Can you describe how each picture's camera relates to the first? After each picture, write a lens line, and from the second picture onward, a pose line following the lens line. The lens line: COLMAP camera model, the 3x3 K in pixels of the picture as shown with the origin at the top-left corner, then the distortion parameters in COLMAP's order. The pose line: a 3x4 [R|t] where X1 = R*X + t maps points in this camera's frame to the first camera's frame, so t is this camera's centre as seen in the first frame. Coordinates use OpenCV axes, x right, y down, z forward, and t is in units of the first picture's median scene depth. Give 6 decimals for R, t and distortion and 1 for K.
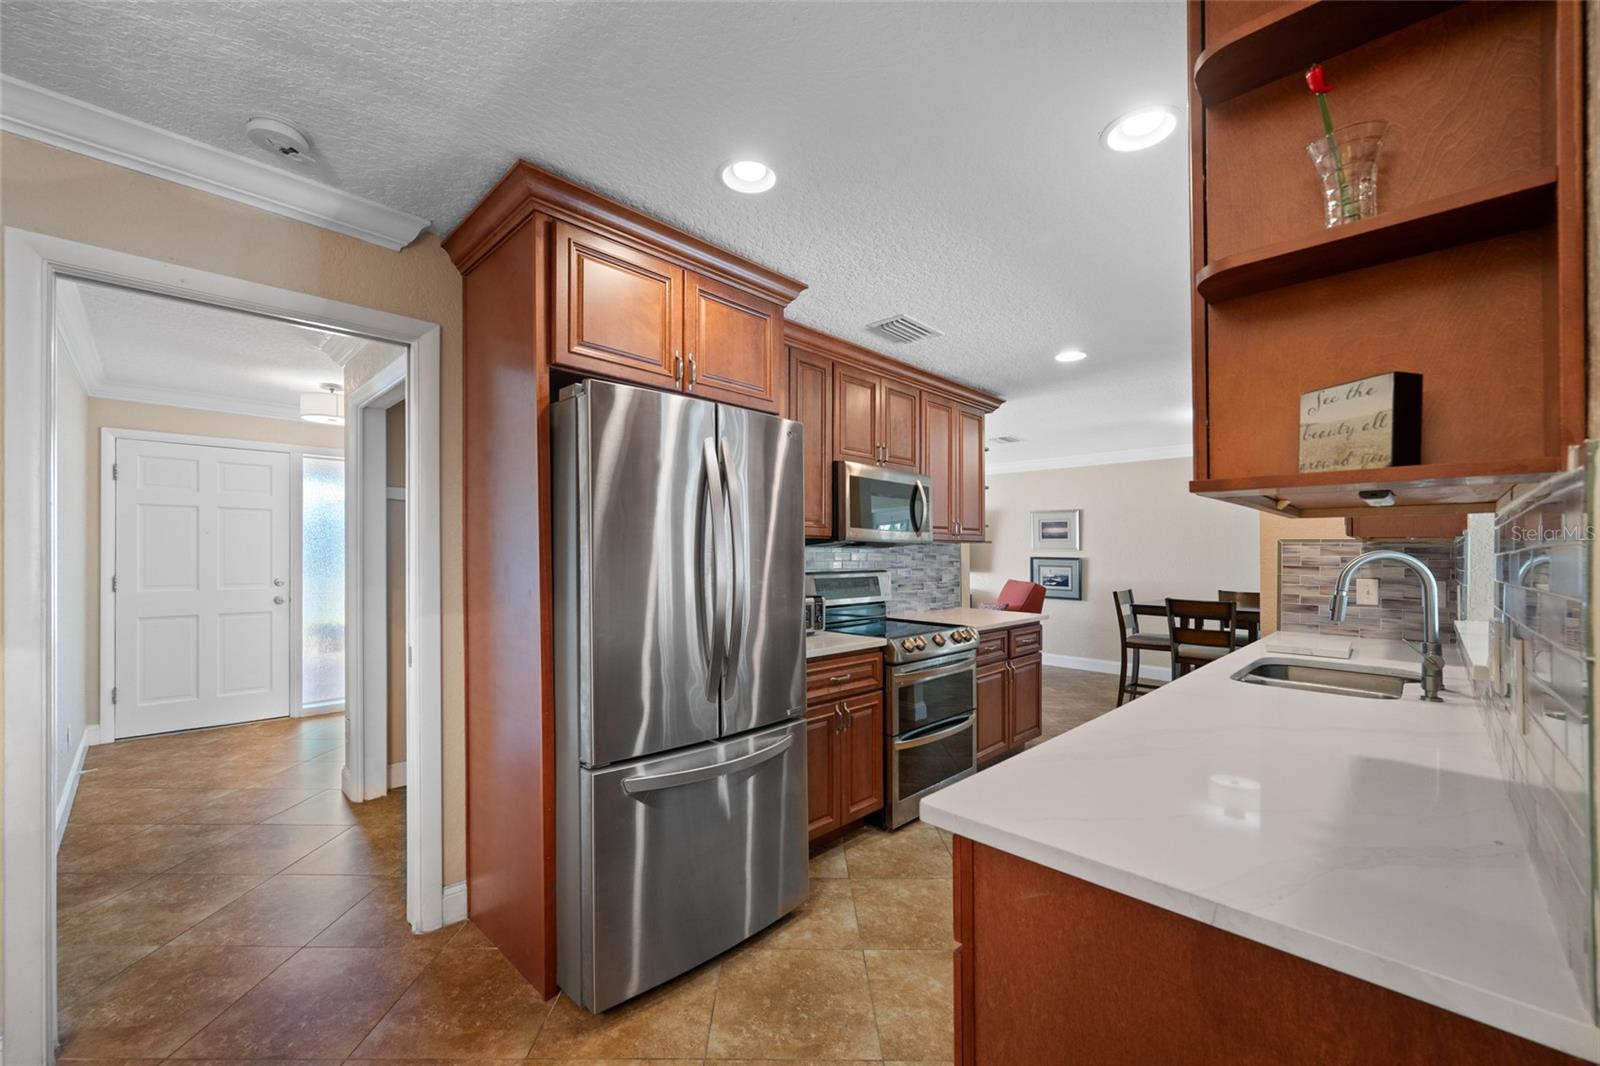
lens RADIAL K [[629.9, 0, 800.4], [0, 629.9, 538.4], [0, 0, 1]] dist [-0.001371, -0.000008]
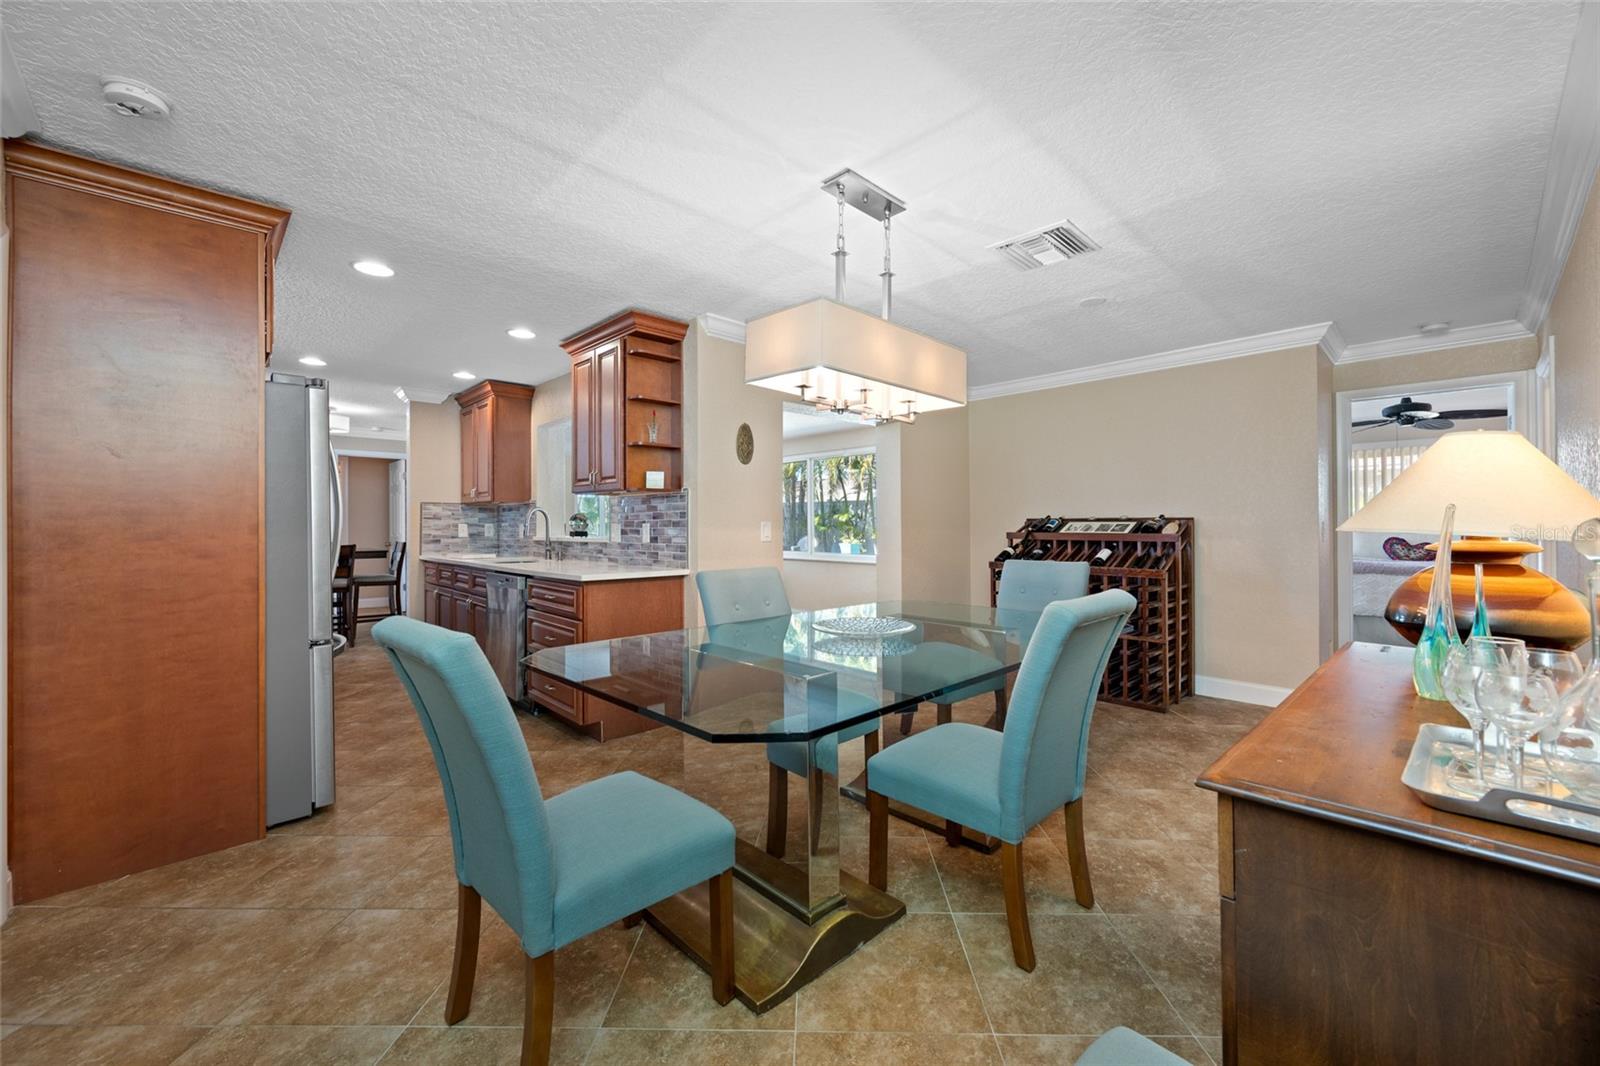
lens RADIAL K [[630.2, 0, 802.1], [0, 630.2, 527.1], [0, 0, 1]] dist [0.001109, 0.000127]
pose [[0.032382, -0.013085, 0.999390, -0.986644], [-0.024590, 0.999601, 0.013885, 0.023021], [-0.999173, -0.025024, 0.032047, -0.086583]]
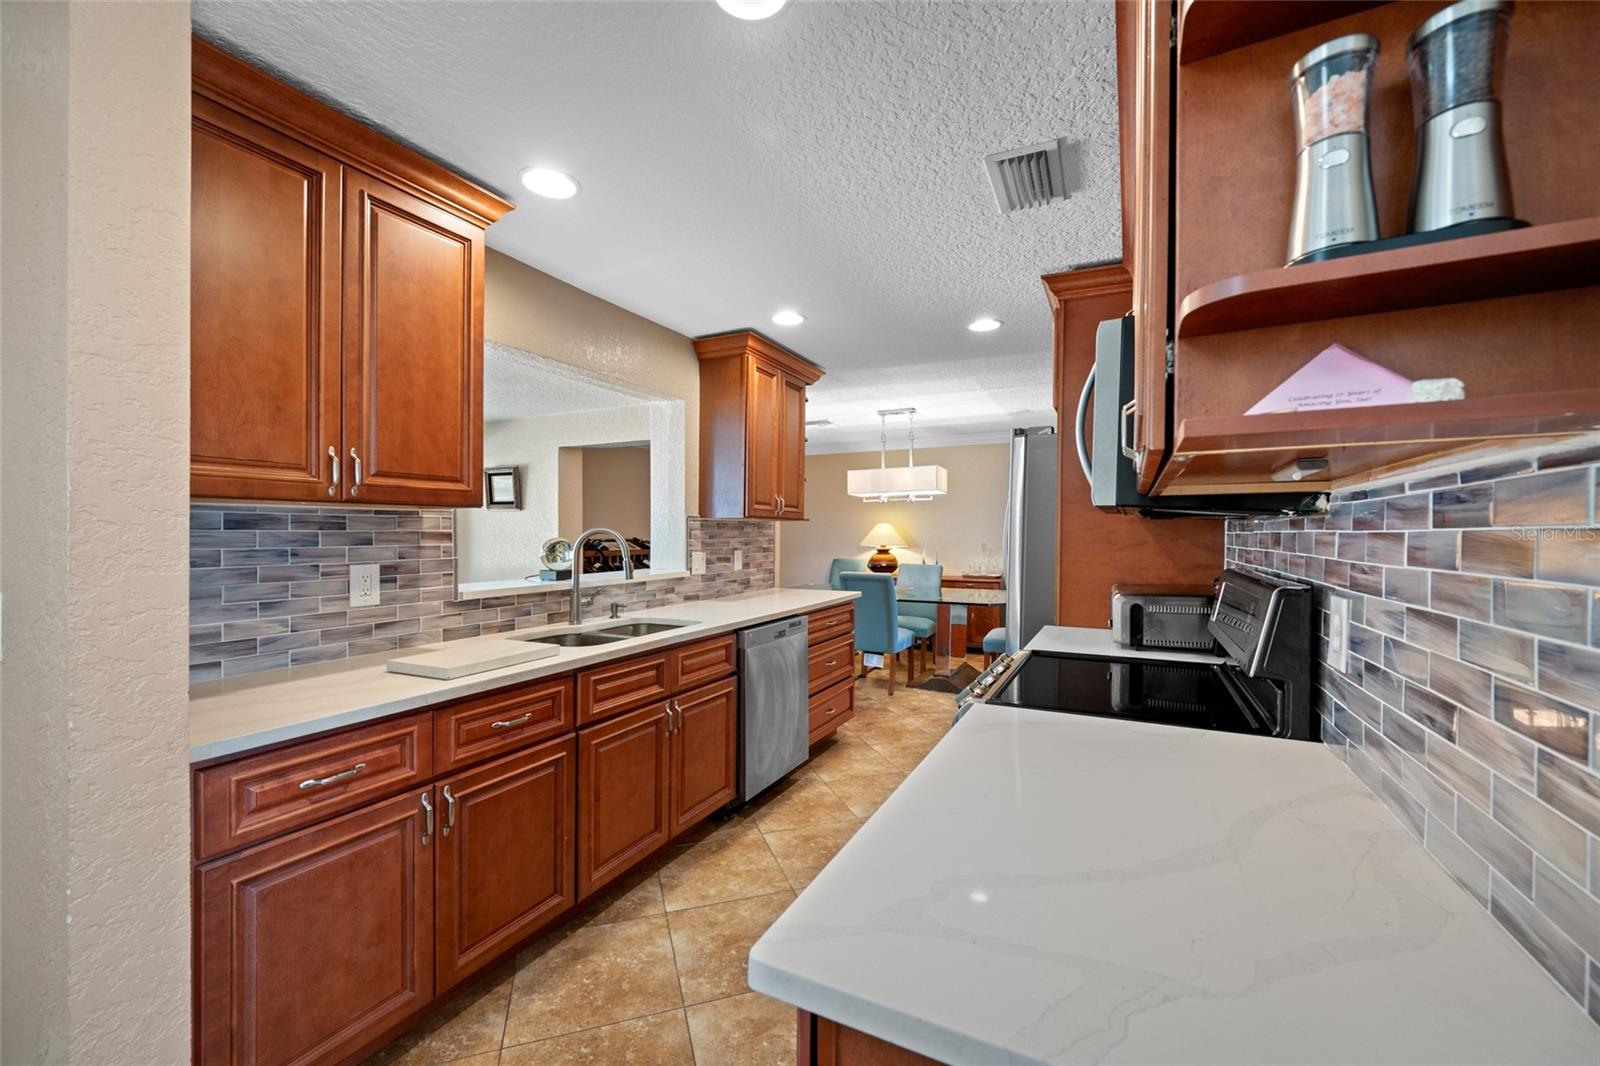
lens RADIAL K [[633.4, 0, 800.0], [0, 633.4, 533.0], [0, 0, 1]] dist [0.000957, 0.000051]
pose [[-0.954861, -0.008827, -0.296922, 0.583893], [-0.000842, 0.999635, -0.027009, 0.041038], [0.297052, -0.025540, -0.954520, 1.557109]]
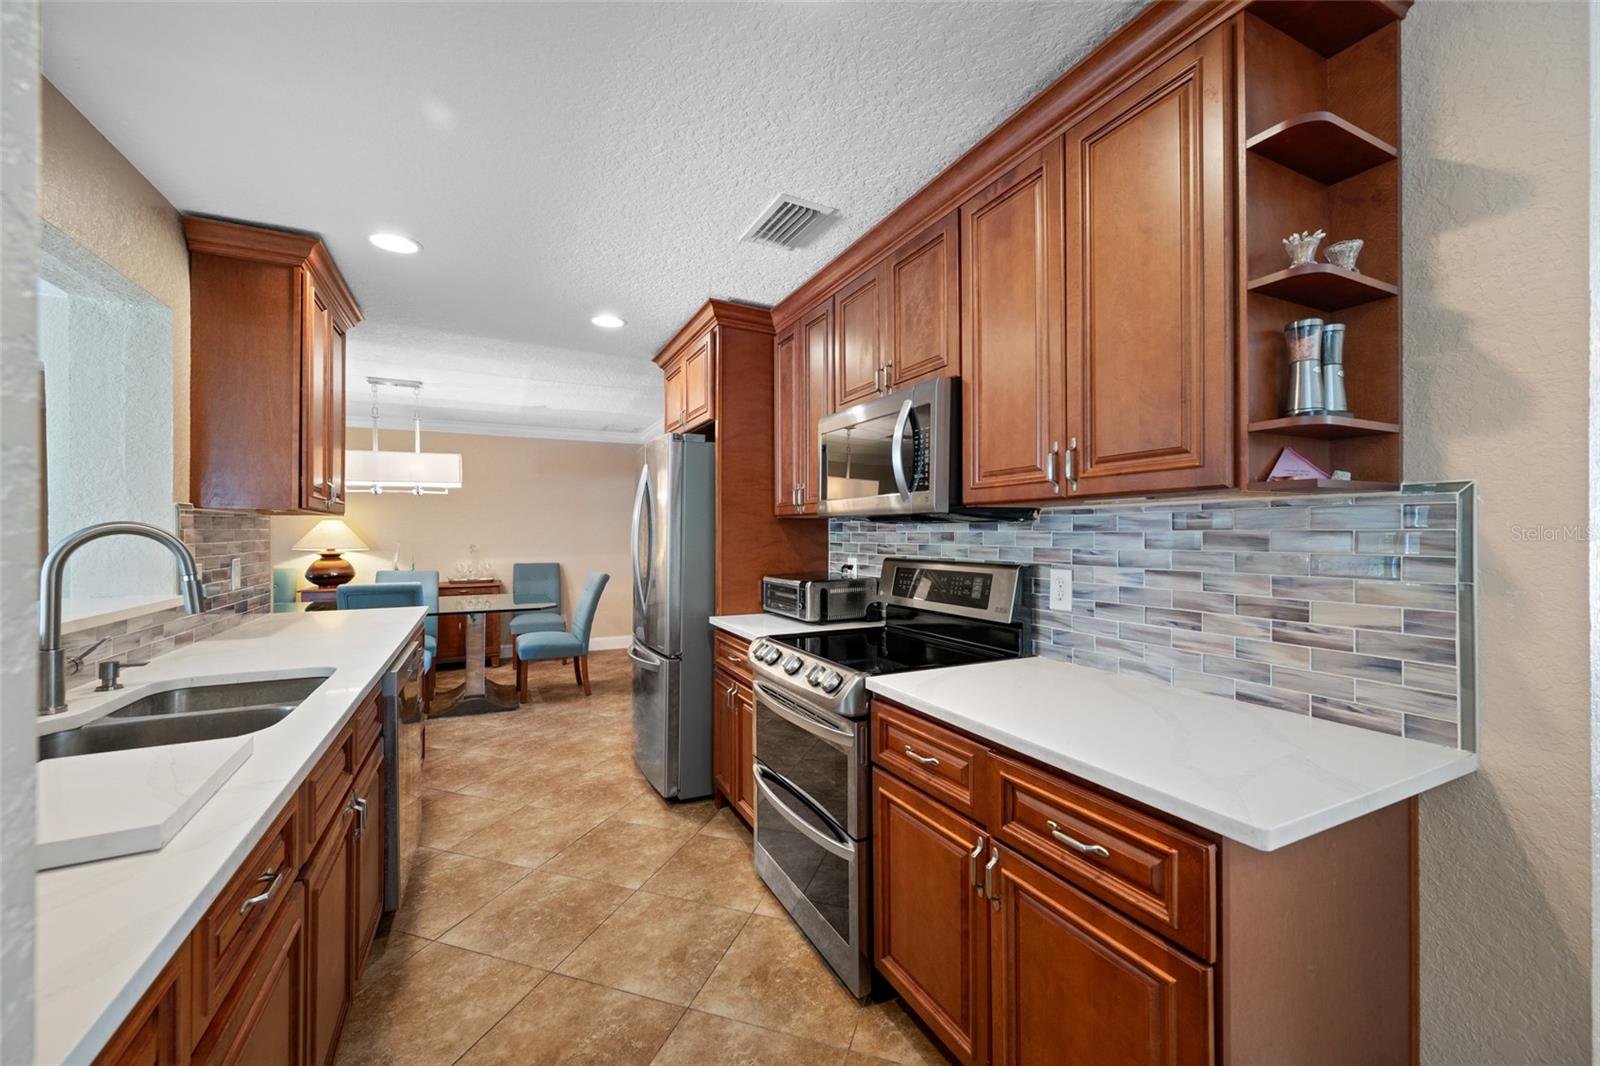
lens RADIAL K [[637.0, 0, 802.1], [0, 637.0, 529.5], [0, 0, 1]] dist [0.000714, -0.000016]
pose [[-0.332274, -0.013715, -0.943083, 0.868153], [0.021196, 0.999533, -0.022004, 0.036371], [0.942945, -0.027301, -0.331828, 1.271137]]
